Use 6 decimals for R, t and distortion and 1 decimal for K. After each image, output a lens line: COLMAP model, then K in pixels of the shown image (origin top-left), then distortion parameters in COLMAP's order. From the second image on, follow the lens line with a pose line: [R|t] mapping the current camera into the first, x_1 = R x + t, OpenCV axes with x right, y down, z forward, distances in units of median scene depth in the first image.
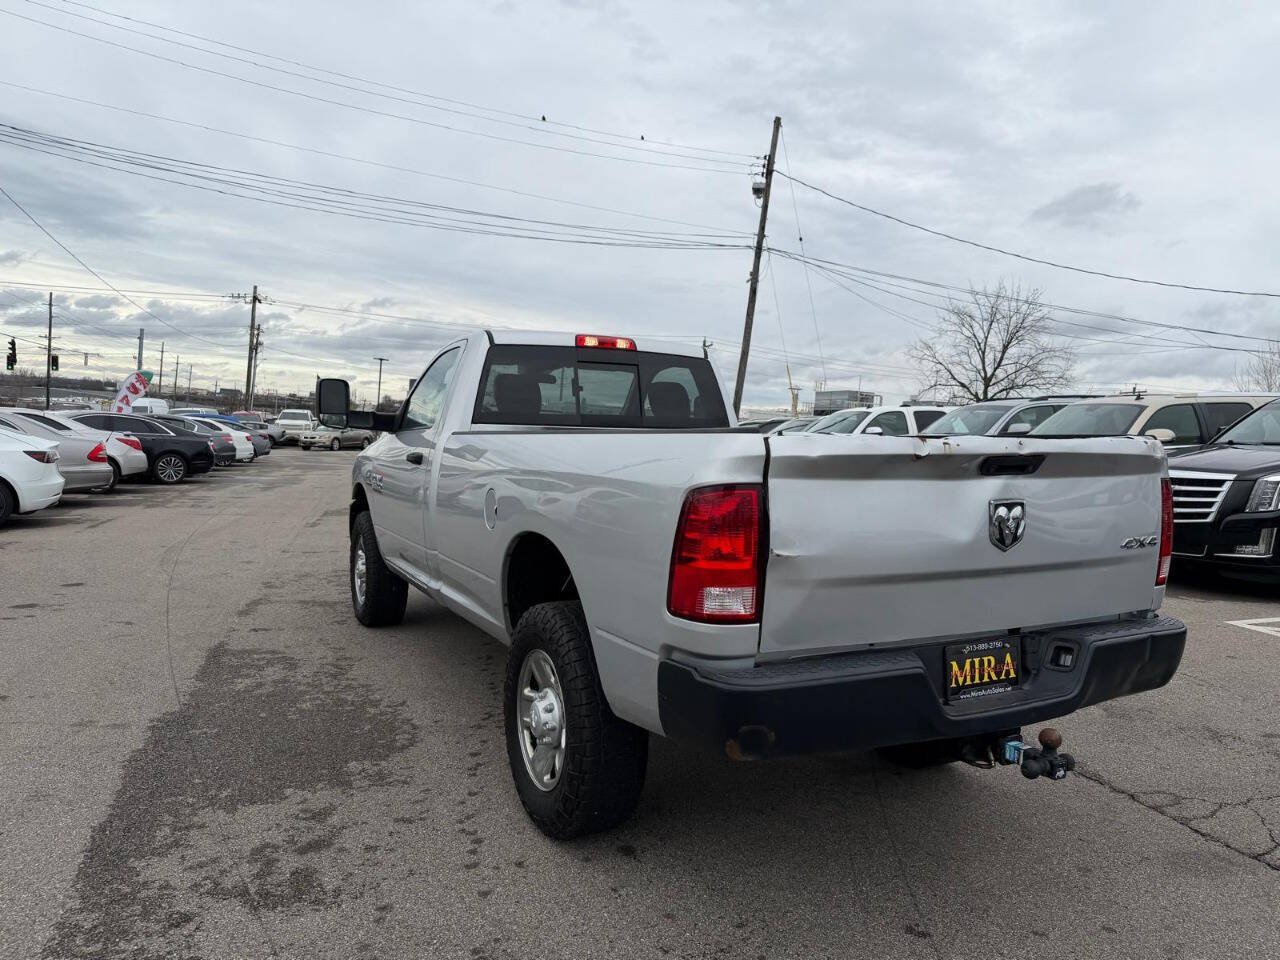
lens RADIAL K [[901.3, 0, 646.5], [0, 901.3, 474.3], [0, 0, 1]] dist [0.049493, -0.074508]
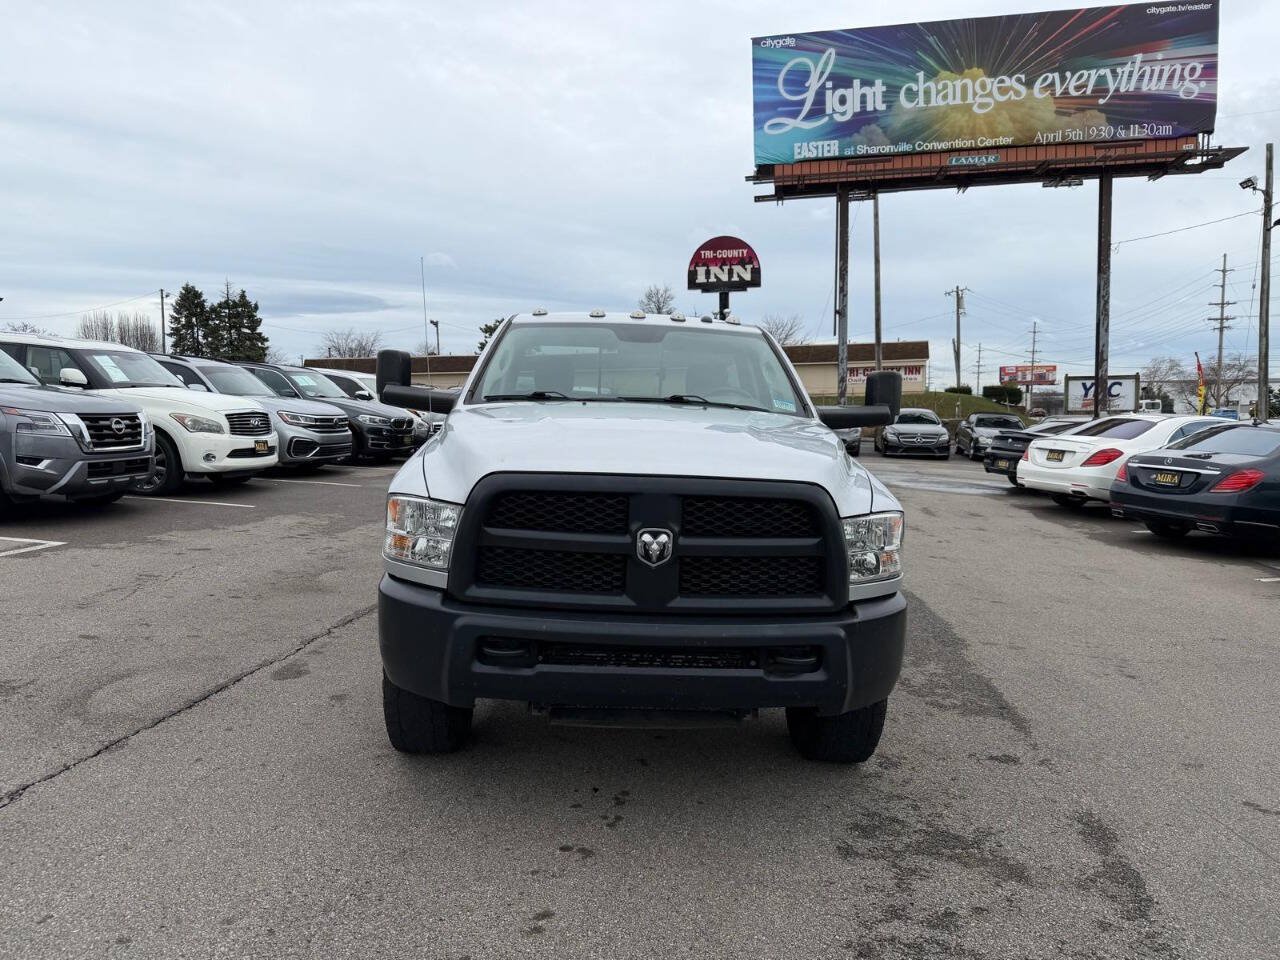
lens RADIAL K [[898.9, 0, 643.1], [0, 898.9, 483.0], [0, 0, 1]] dist [0.047220, -0.066544]
pose [[-0.908271, -0.101463, 0.405894, -0.500644], [-0.041123, 0.987101, 0.154730, -0.120664], [-0.416357, 0.123845, -0.900727, 1.898074]]
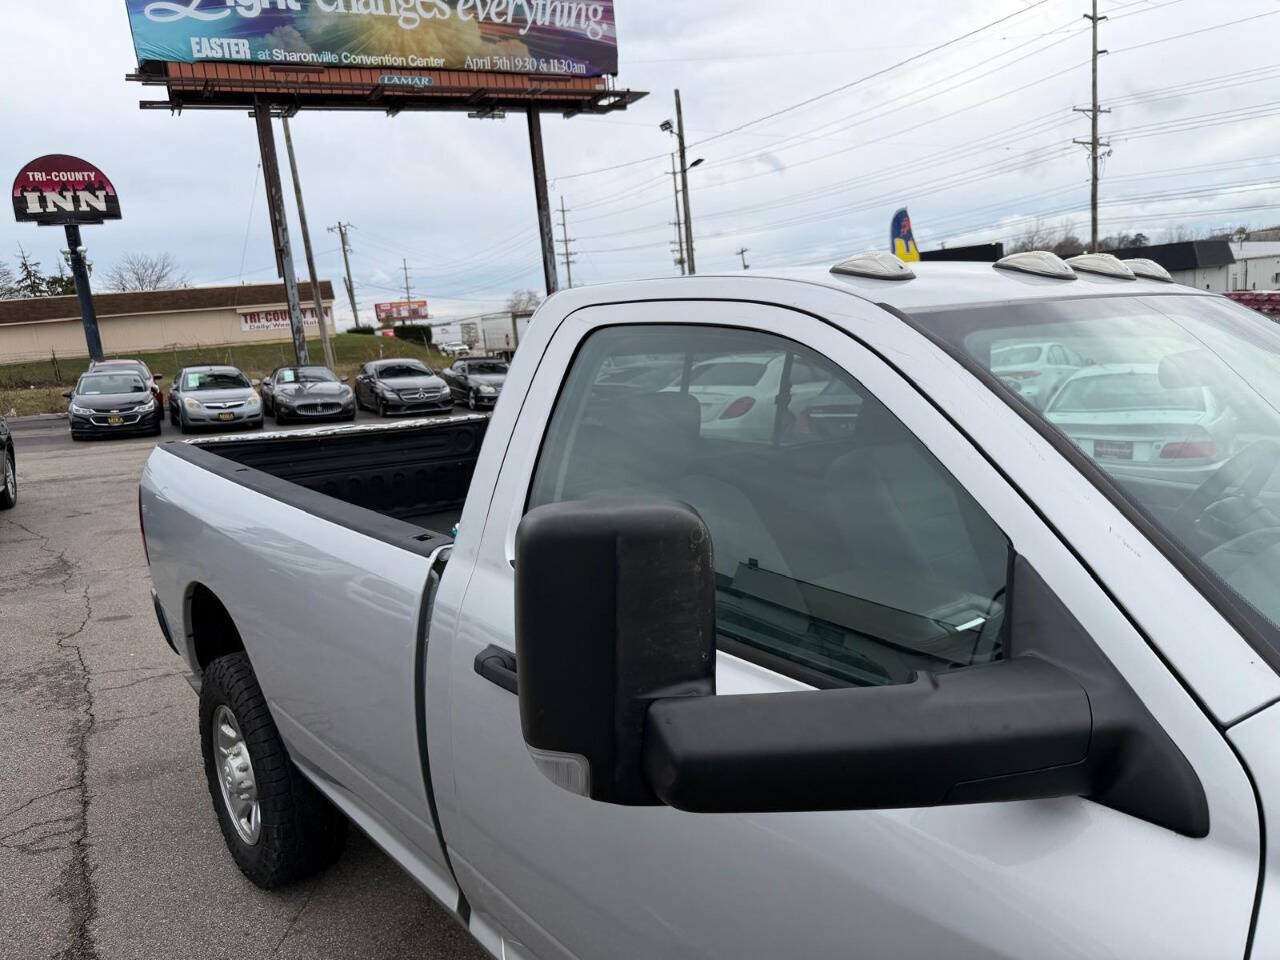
lens RADIAL K [[917.2, 0, 629.0], [0, 917.2, 473.3], [0, 0, 1]] dist [-0.010312, 0.000724]
pose [[-0.975149, 0.038024, -0.218263, 0.119983], [-0.005079, 0.981066, 0.193606, -0.142567], [0.221492, 0.189903, -0.956493, 1.372518]]
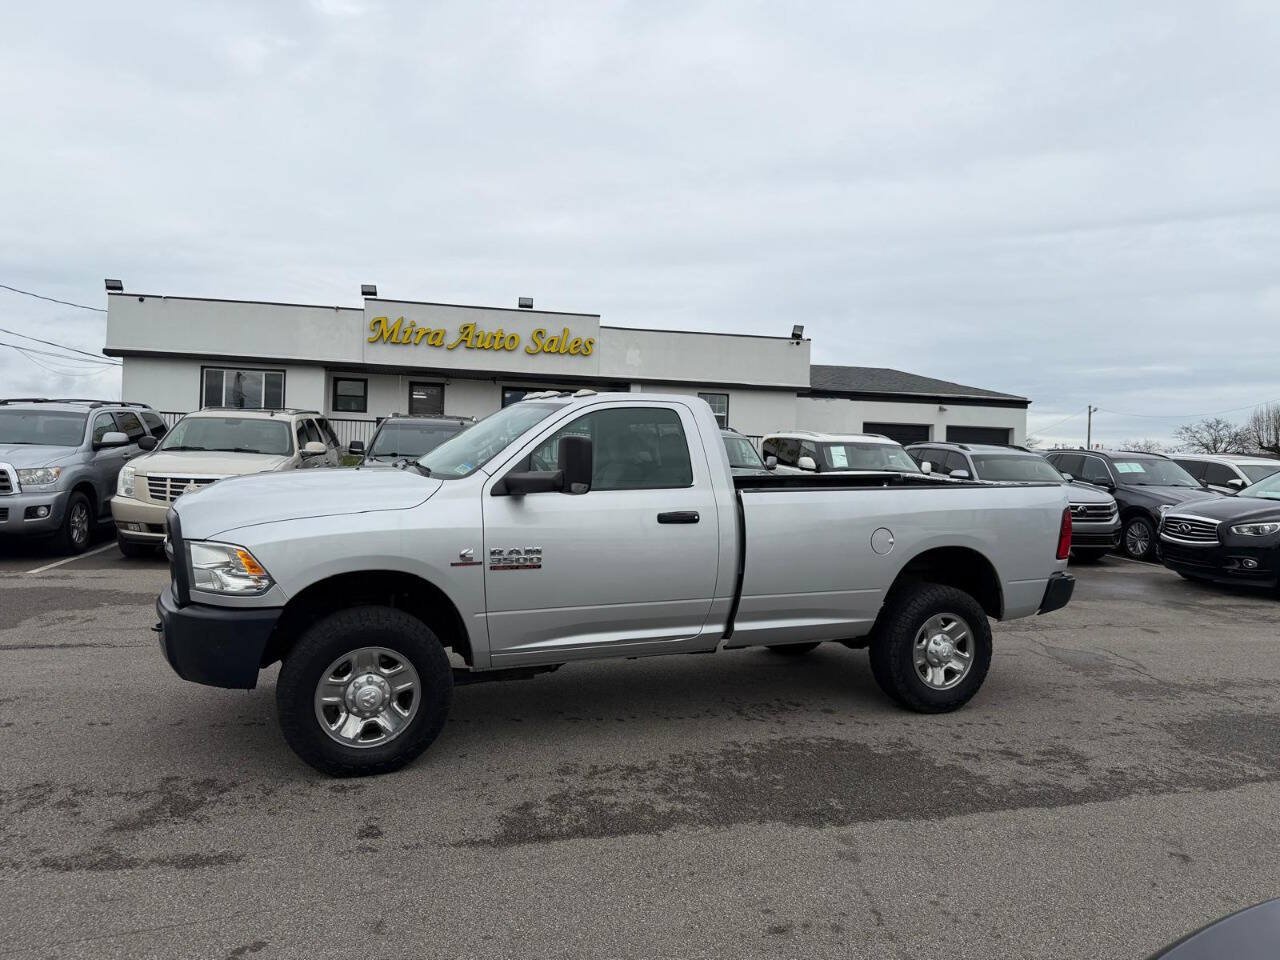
lens RADIAL K [[894.3, 0, 647.0], [0, 894.3, 464.0], [0, 0, 1]] dist [0.055520, -0.071631]
pose [[0.071663, -0.041904, 0.996548, -1.162246], [0.025215, 0.998874, 0.040188, -0.109937], [-0.997110, 0.022248, 0.072639, 0.882222]]
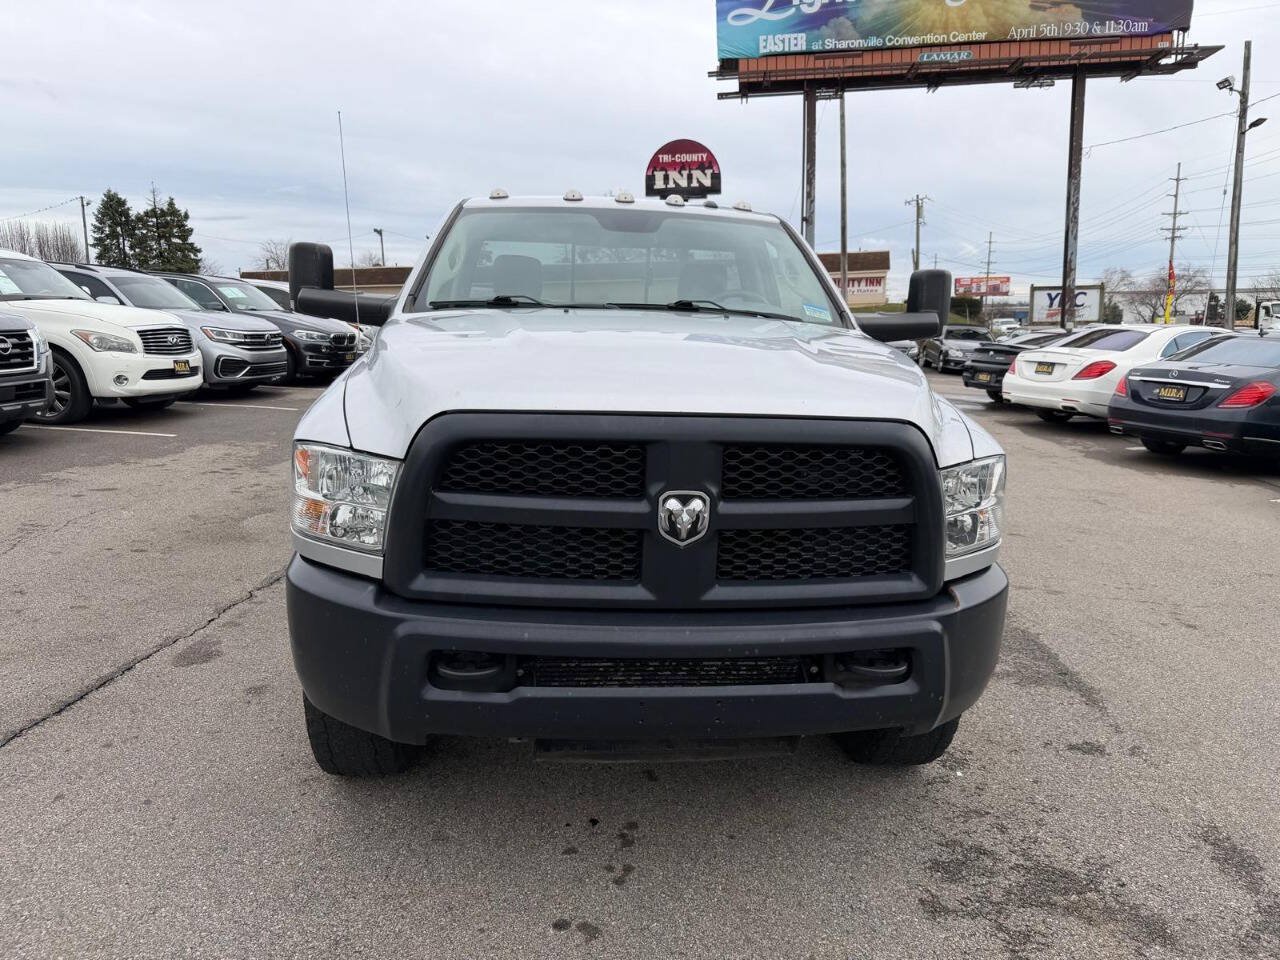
lens RADIAL K [[908.5, 0, 652.5], [0, 908.5, 474.9], [0, 0, 1]] dist [0.000906, -0.007700]
pose [[-0.931210, -0.121046, 0.343797, -0.409188], [-0.039319, 0.971100, 0.235411, -0.105219], [-0.362356, 0.205699, -0.909058, 1.760383]]
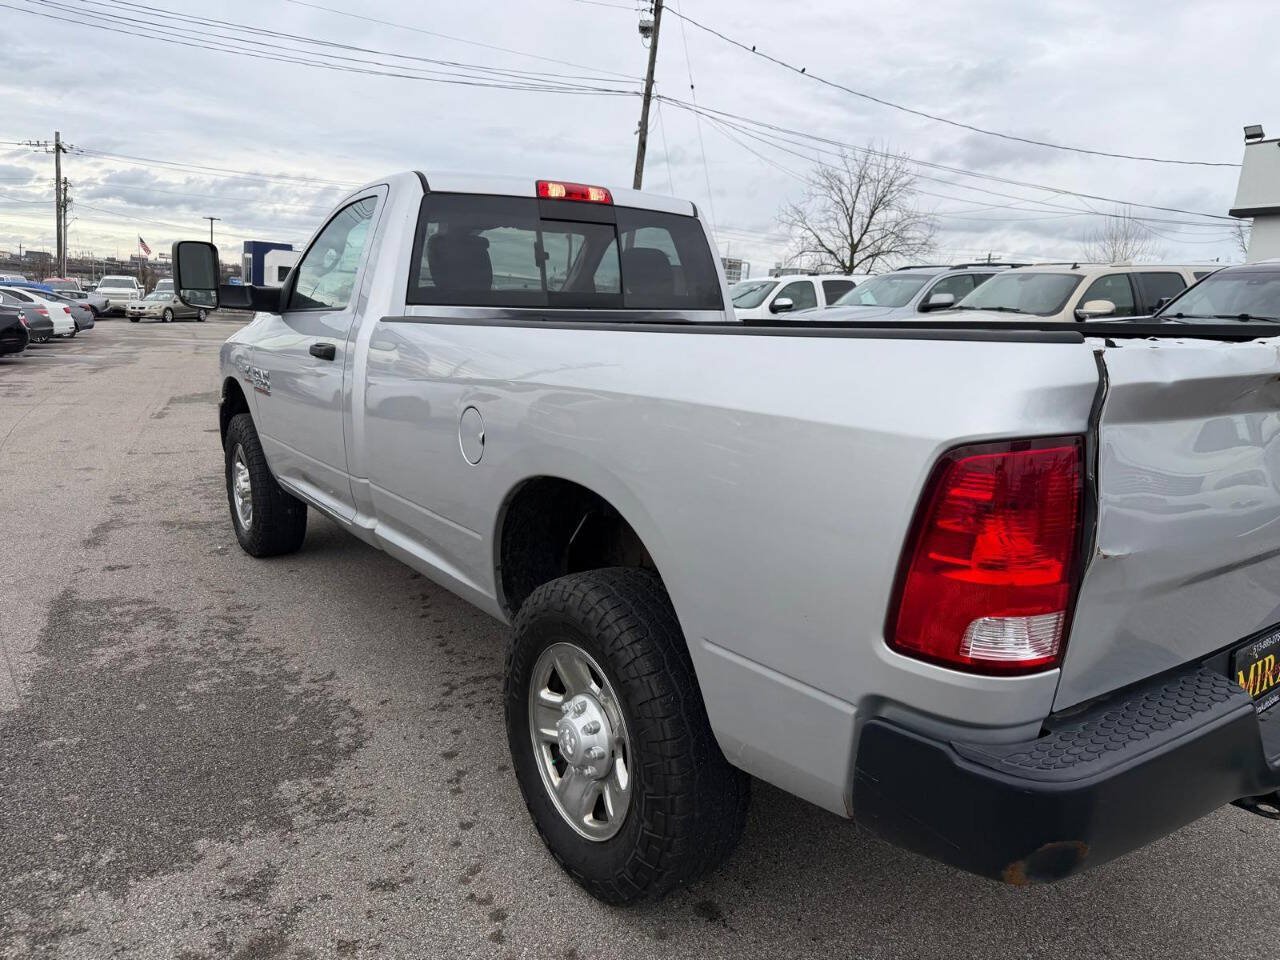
lens RADIAL K [[907.7, 0, 635.6], [0, 907.7, 480.0], [0, 0, 1]] dist [0.007289, -0.013478]
pose [[0.990167, -0.029673, 0.136707, -0.099338], [0.008925, 0.988653, 0.149950, -0.021060], [-0.139605, -0.147255, 0.979197, 0.204315]]
